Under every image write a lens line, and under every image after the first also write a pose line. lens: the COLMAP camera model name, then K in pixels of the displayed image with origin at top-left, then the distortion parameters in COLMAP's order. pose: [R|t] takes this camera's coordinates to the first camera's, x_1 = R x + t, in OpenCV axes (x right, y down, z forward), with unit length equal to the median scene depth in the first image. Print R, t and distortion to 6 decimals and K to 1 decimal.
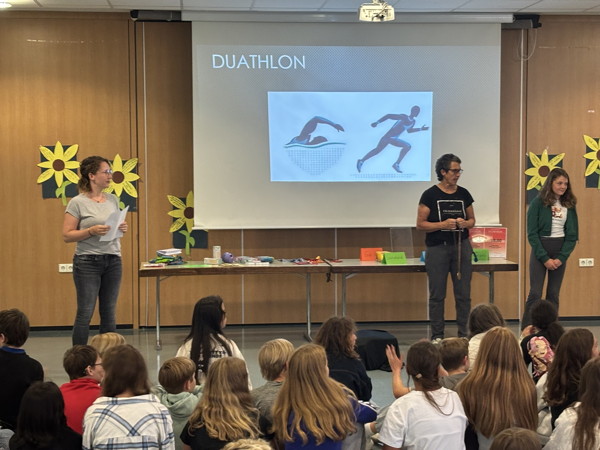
lens RADIAL K [[1171.5, 0, 314.4], [0, 1171.5, 228.0], [0, 0, 1]] dist [0.208226, -0.446349]
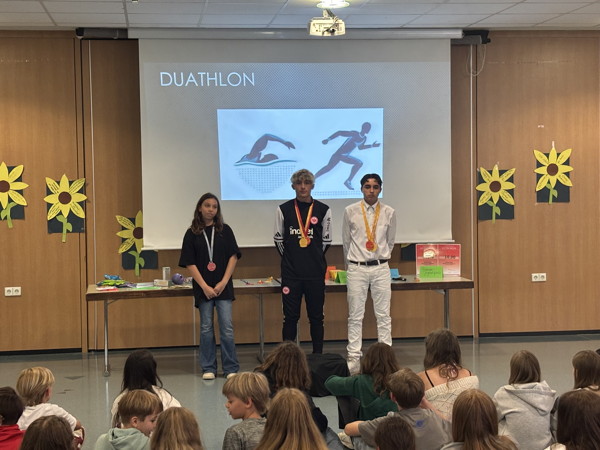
lens RADIAL K [[1088.9, 0, 295.9], [0, 1088.9, 215.3], [0, 0, 1]] dist [0.251811, -0.923339]
pose [[0.999493, -0.013015, 0.029057, -0.001302], [0.013639, 0.999679, -0.021369, -0.006486], [-0.028770, 0.021755, 0.999349, 0.081092]]
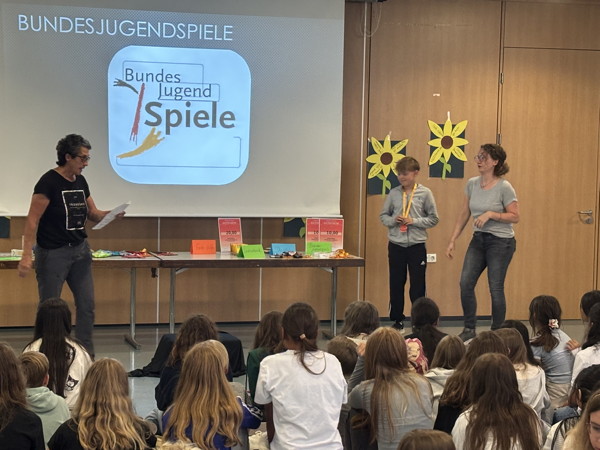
lens RADIAL K [[1352.3, 0, 300.0], [0, 1352.3, 225.0], [0, 0, 1]] dist [0.257497, -0.957973]
pose [[0.985569, 0.013653, 0.168722, -0.050561], [-0.014363, 0.999892, 0.002990, 0.001479], [-0.168663, -0.005370, 0.985659, -0.027663]]
